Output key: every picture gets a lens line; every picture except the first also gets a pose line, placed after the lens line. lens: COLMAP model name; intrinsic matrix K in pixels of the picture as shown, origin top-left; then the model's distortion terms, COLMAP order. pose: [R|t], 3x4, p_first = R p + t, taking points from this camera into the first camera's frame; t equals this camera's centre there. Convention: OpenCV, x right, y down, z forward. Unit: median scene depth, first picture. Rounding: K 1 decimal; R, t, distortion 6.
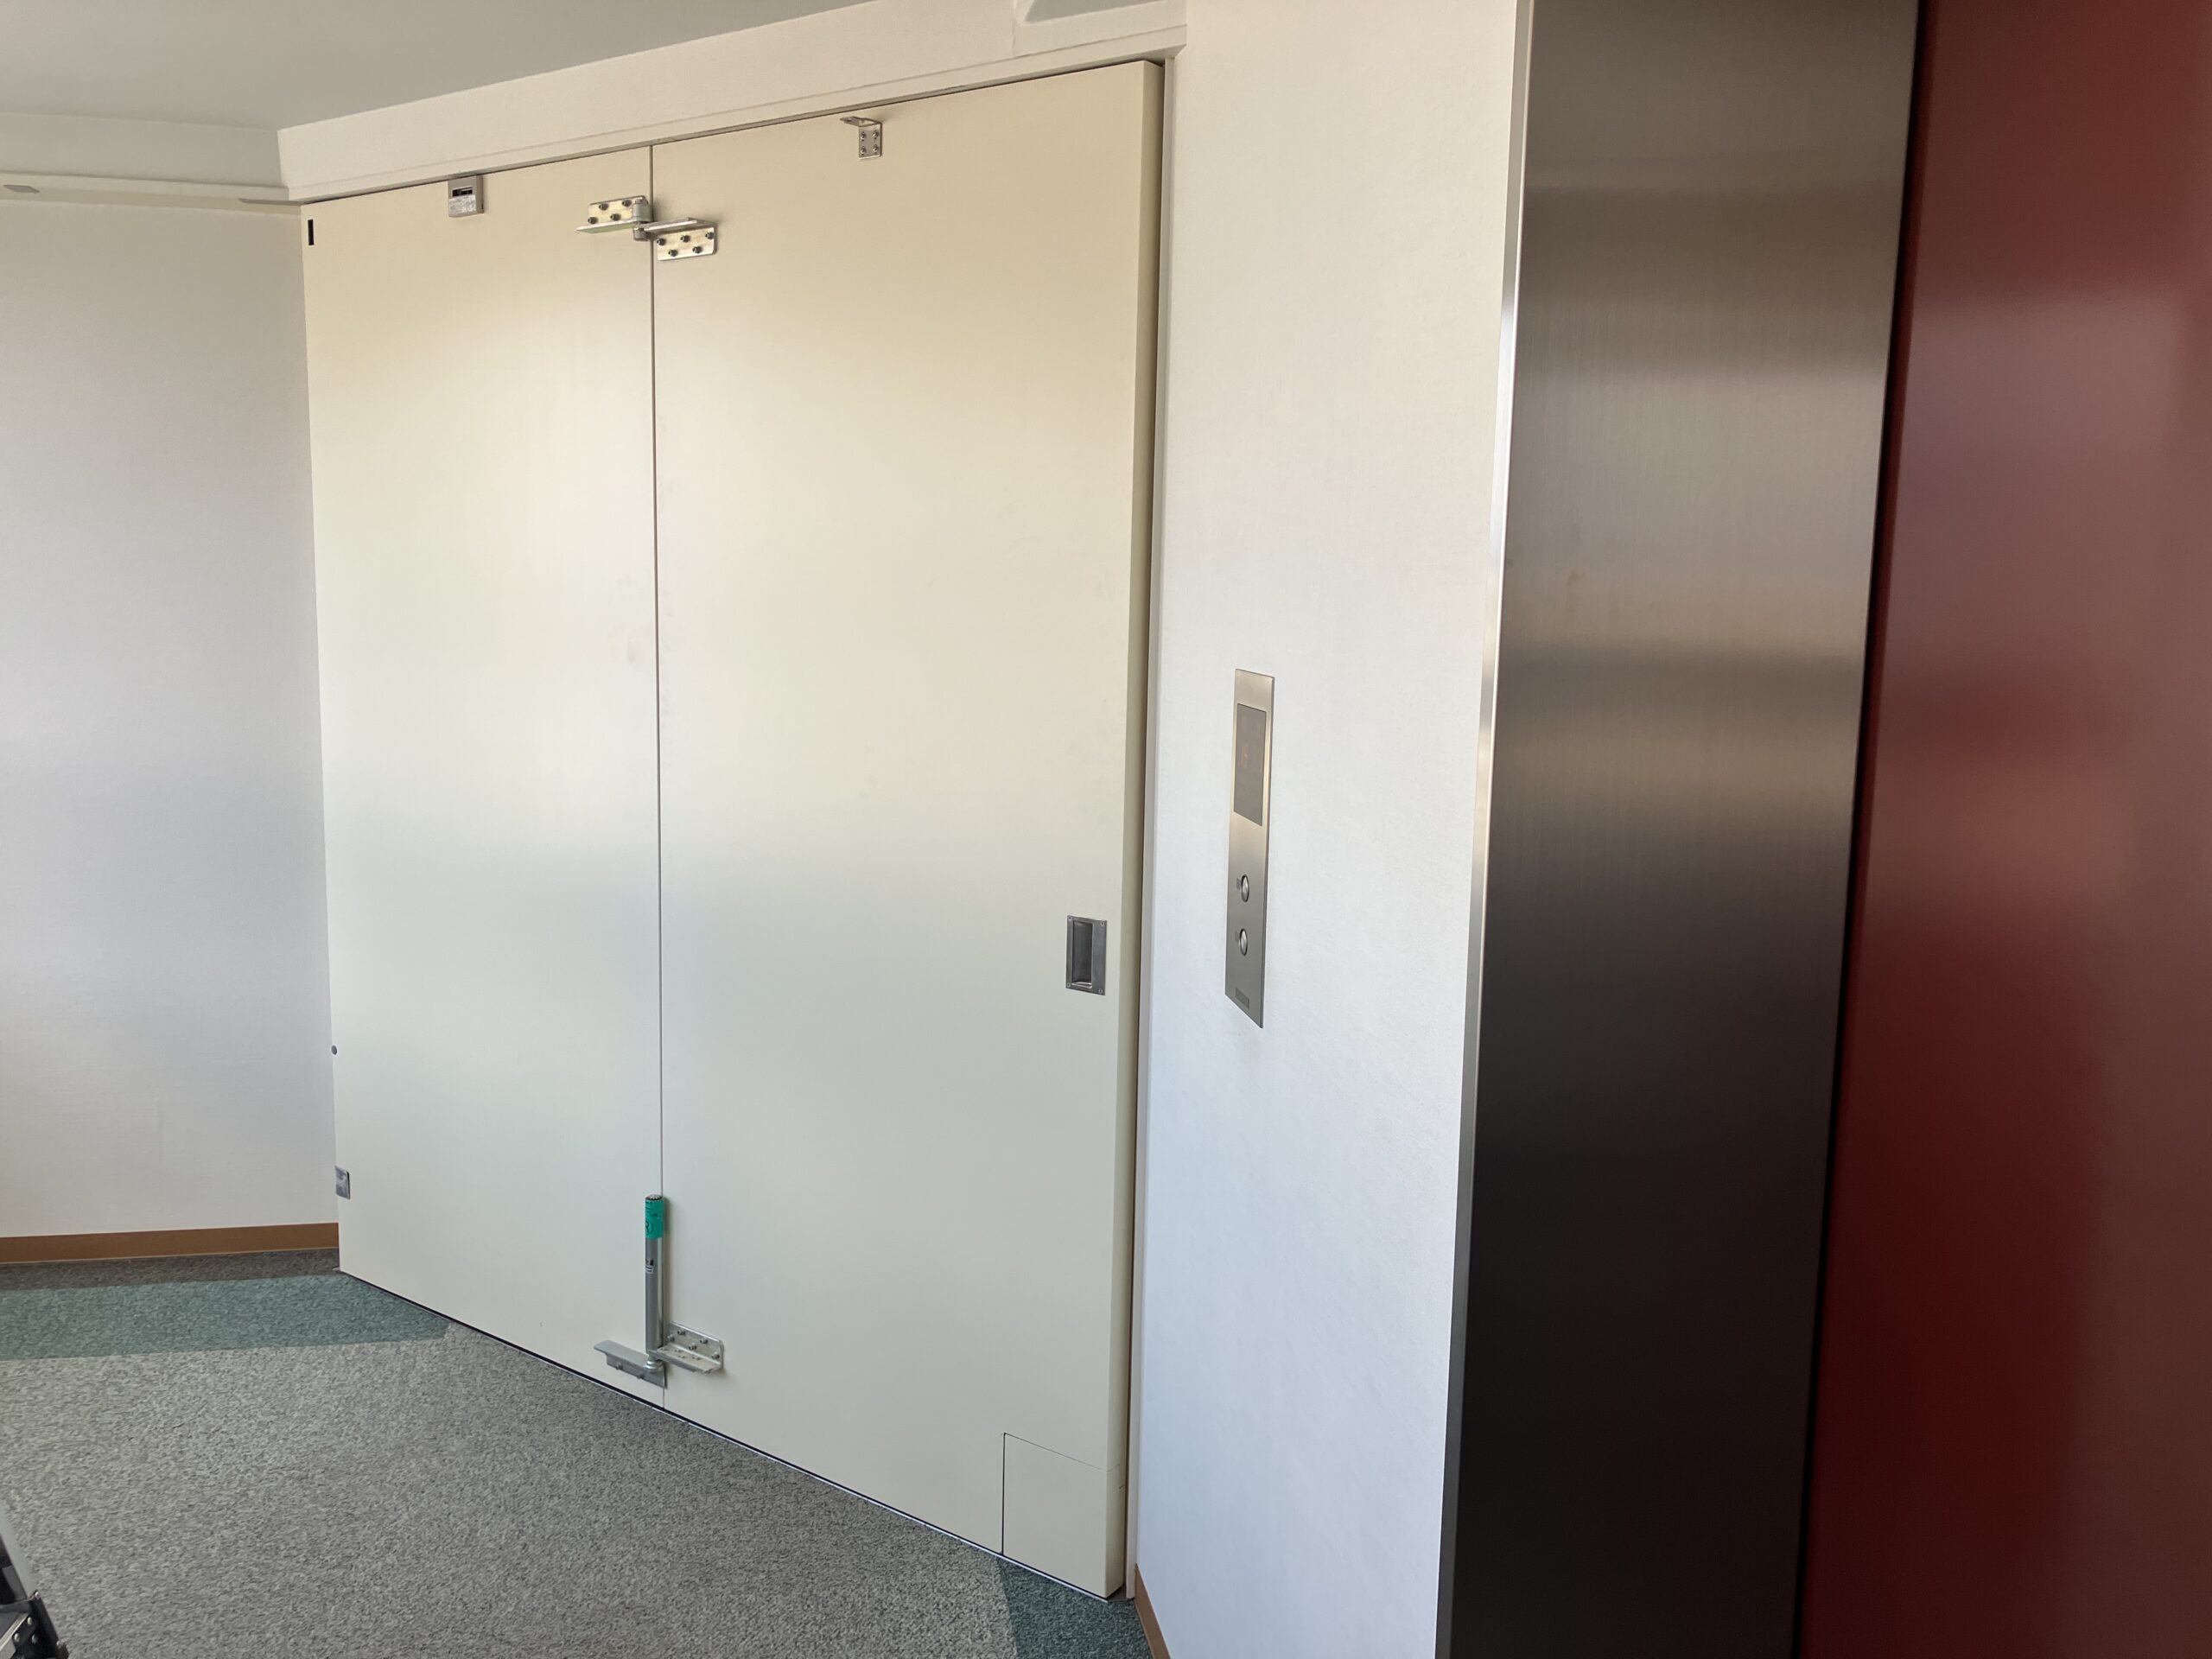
lens RADIAL K [[1808.6, 0, 1106.0], [0, 1808.6, 829.5], [0, 0, 1]] dist [-0.007118, -0.004081]
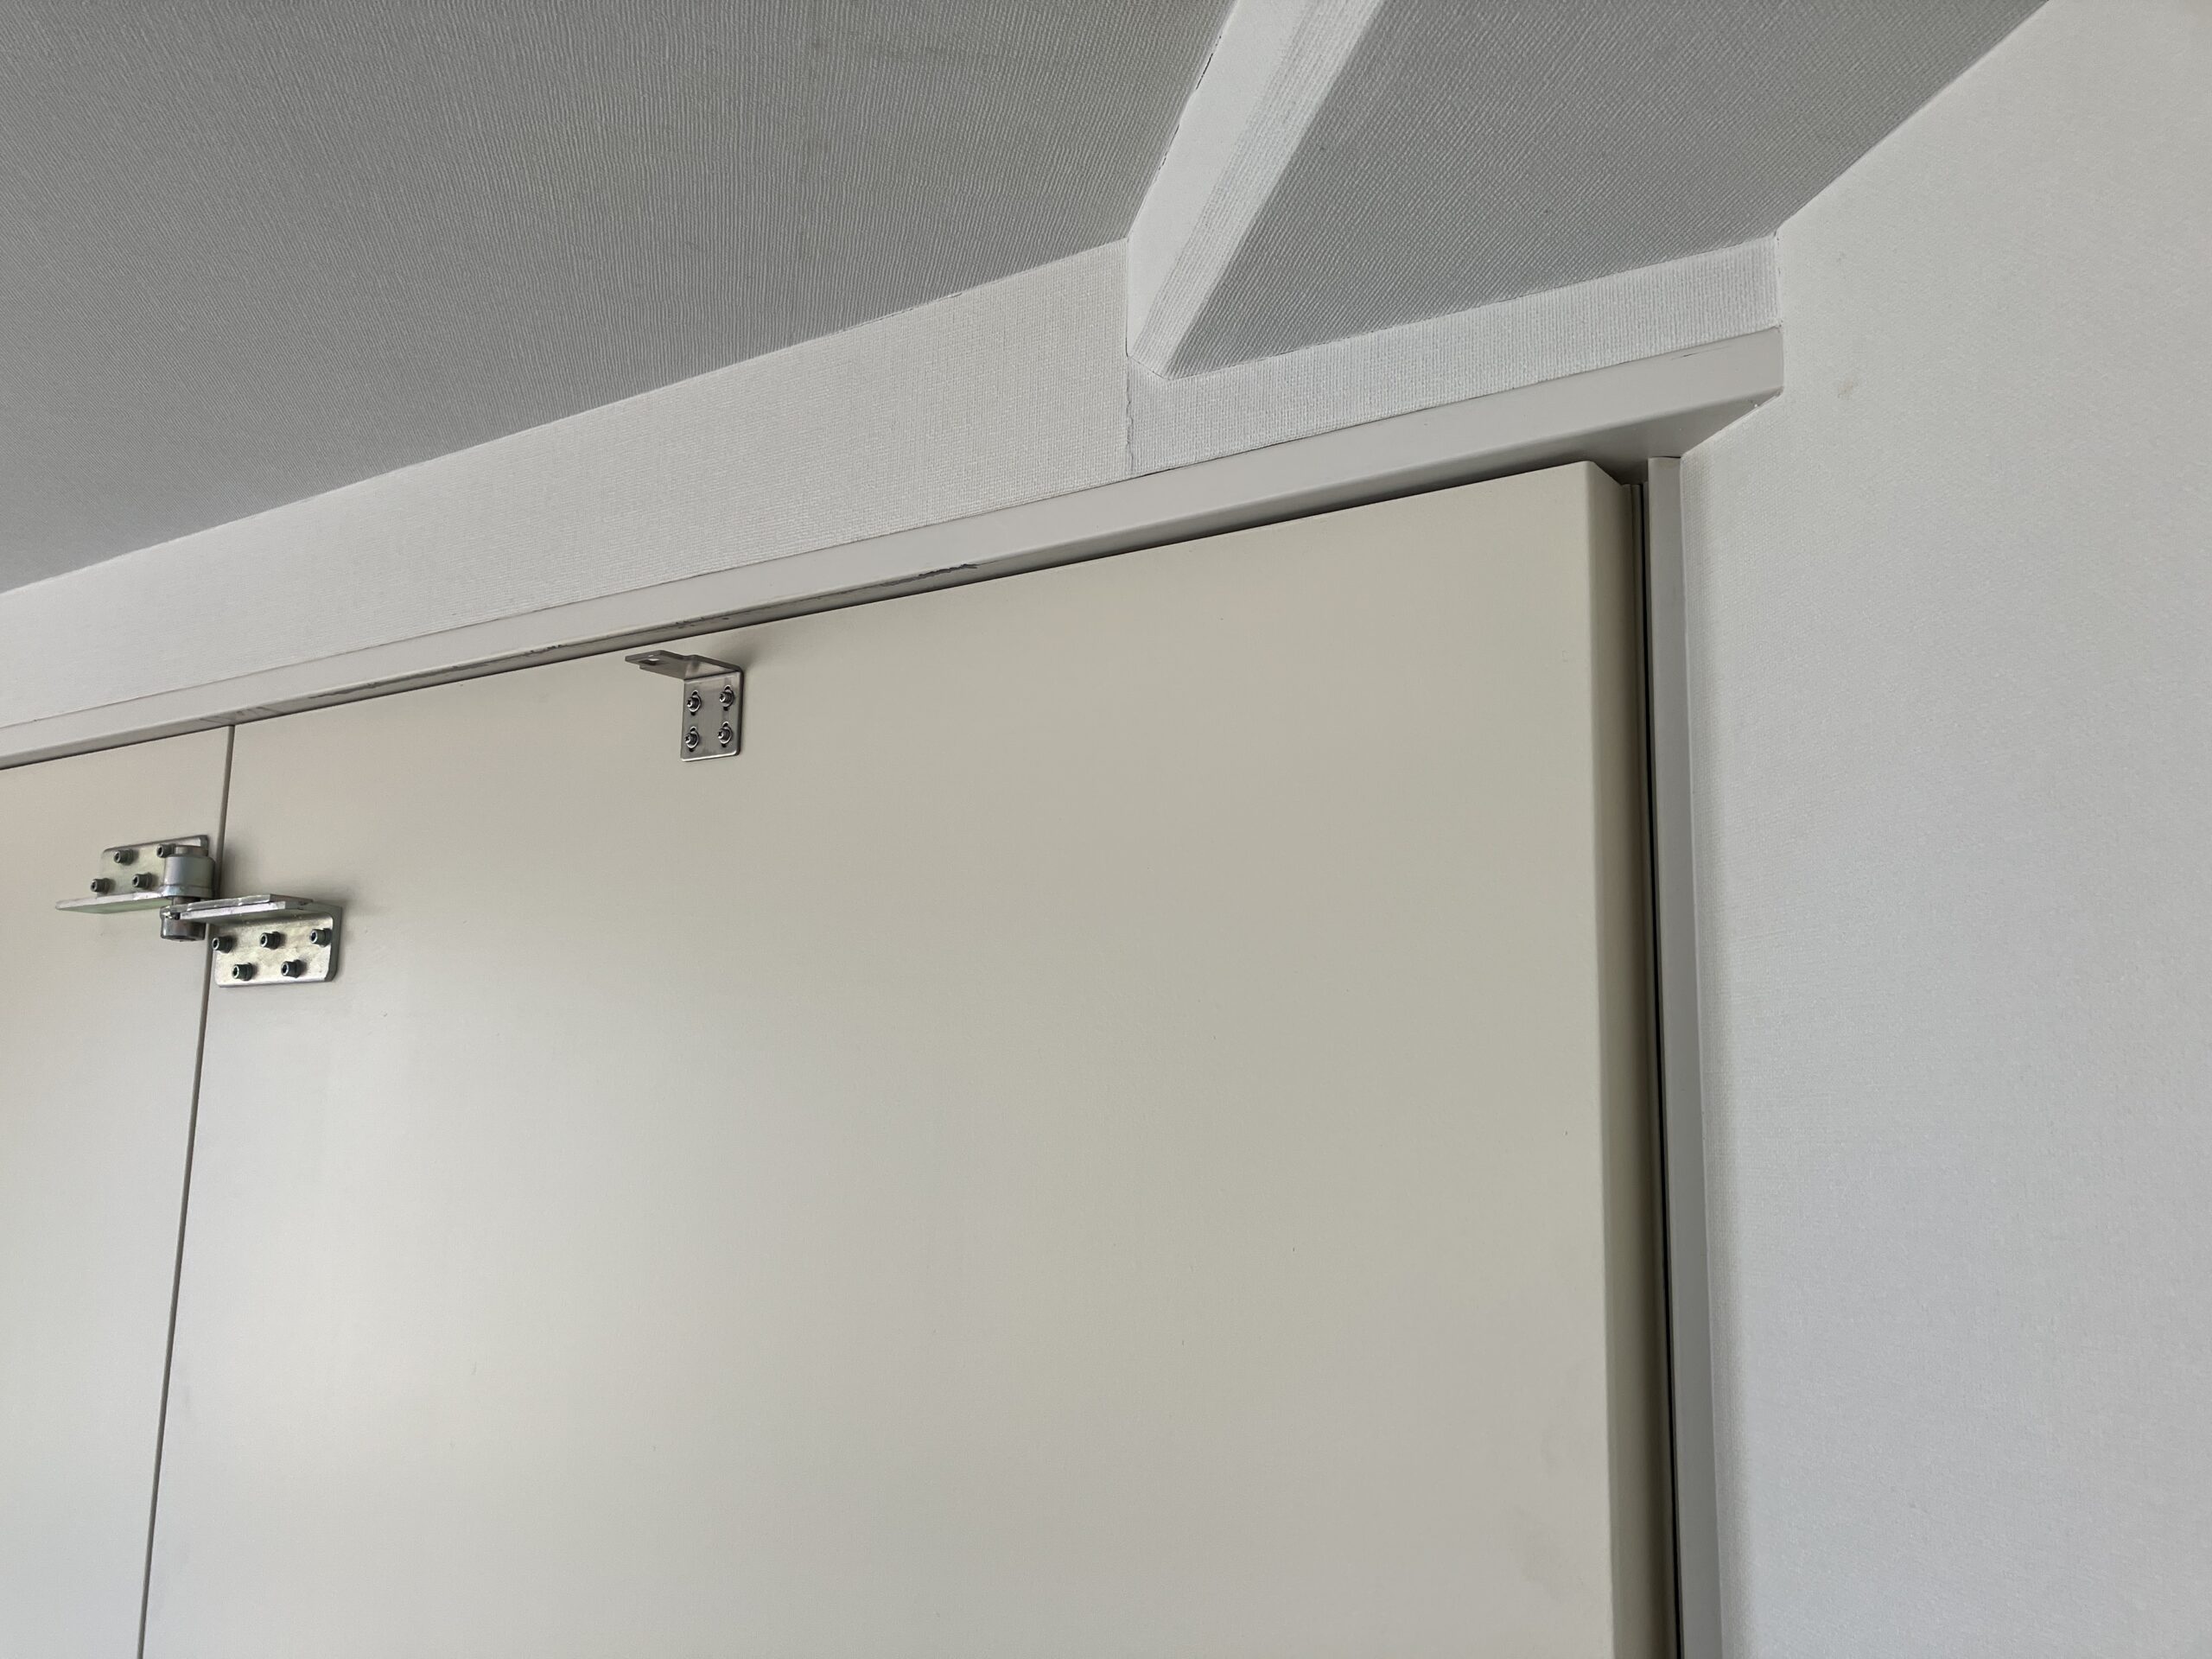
lens RADIAL K [[1808.6, 0, 1106.0], [0, 1808.6, 829.5], [0, 0, 1]] dist [-0.007118, -0.004081]
pose [[0.999900, 0.003424, 0.013703, -0.051267], [0.000882, 0.953128, -0.302566, -0.230004], [-0.014097, 0.302548, 0.953030, 0.608485]]
